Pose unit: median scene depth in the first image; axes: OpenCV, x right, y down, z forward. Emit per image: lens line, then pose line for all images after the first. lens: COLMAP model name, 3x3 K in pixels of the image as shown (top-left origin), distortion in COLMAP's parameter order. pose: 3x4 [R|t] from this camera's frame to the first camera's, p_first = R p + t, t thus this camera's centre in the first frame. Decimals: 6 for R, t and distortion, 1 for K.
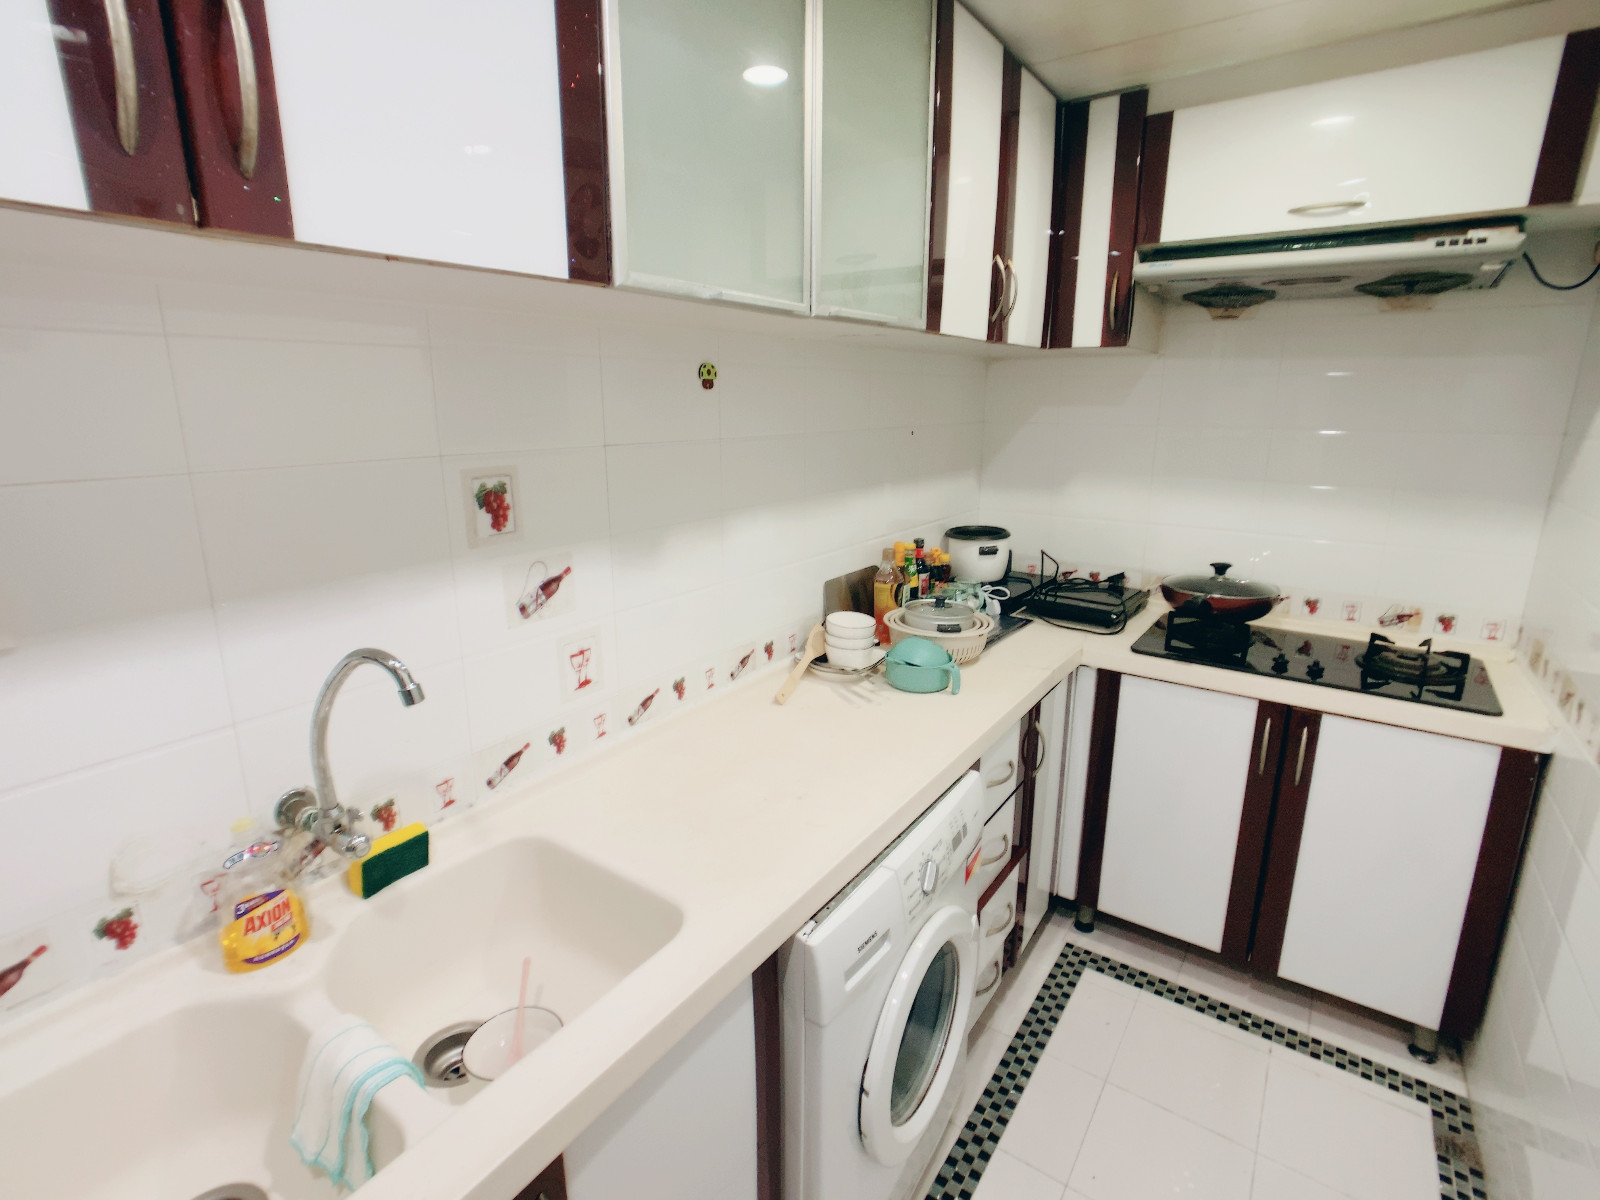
lens RADIAL K [[785.7, 0, 802.7], [0, 785.7, 591.5], [0, 0, 1]] dist [-0.024287, 0.011228]
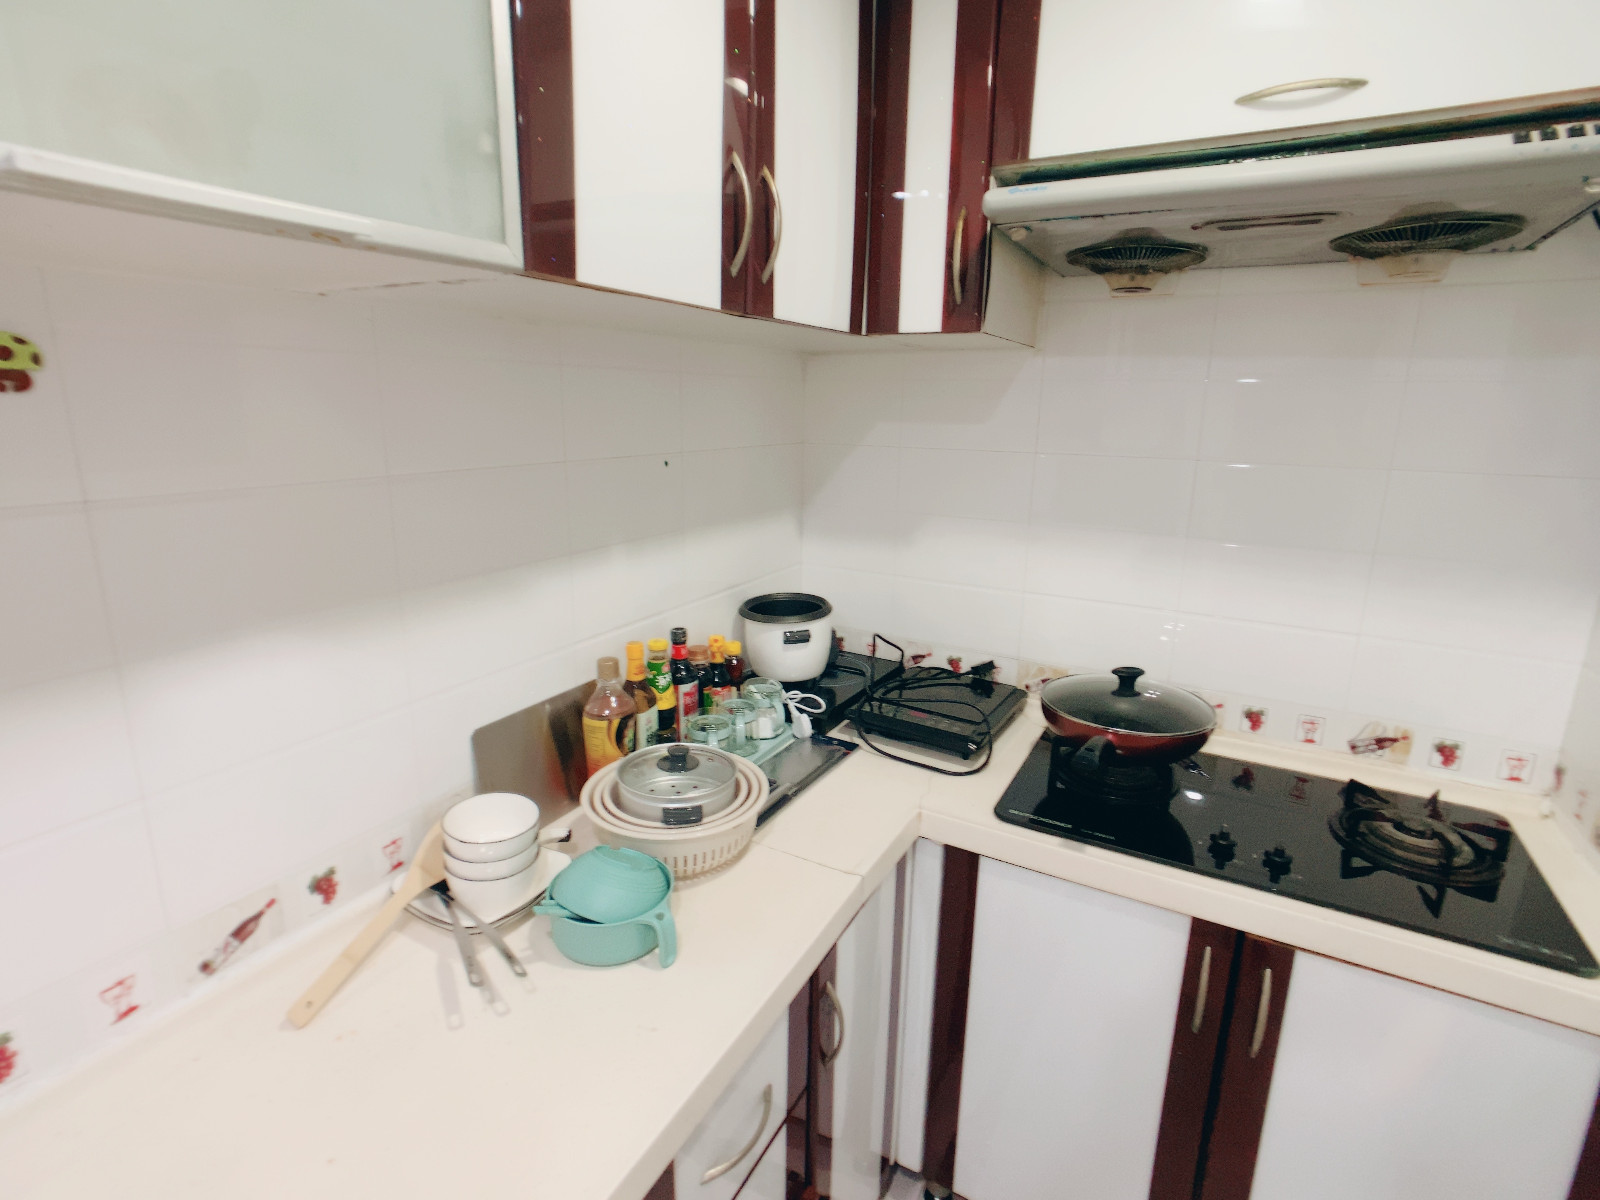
lens RADIAL K [[785.7, 0, 802.2], [0, 785.7, 599.1], [0, 0, 1]] dist [-0.024287, 0.011228]
pose [[0.993699, -0.015063, 0.111064, 0.202898], [0.014370, 0.999872, 0.007037, -0.108341], [-0.111156, -0.005397, 0.993788, 0.400060]]
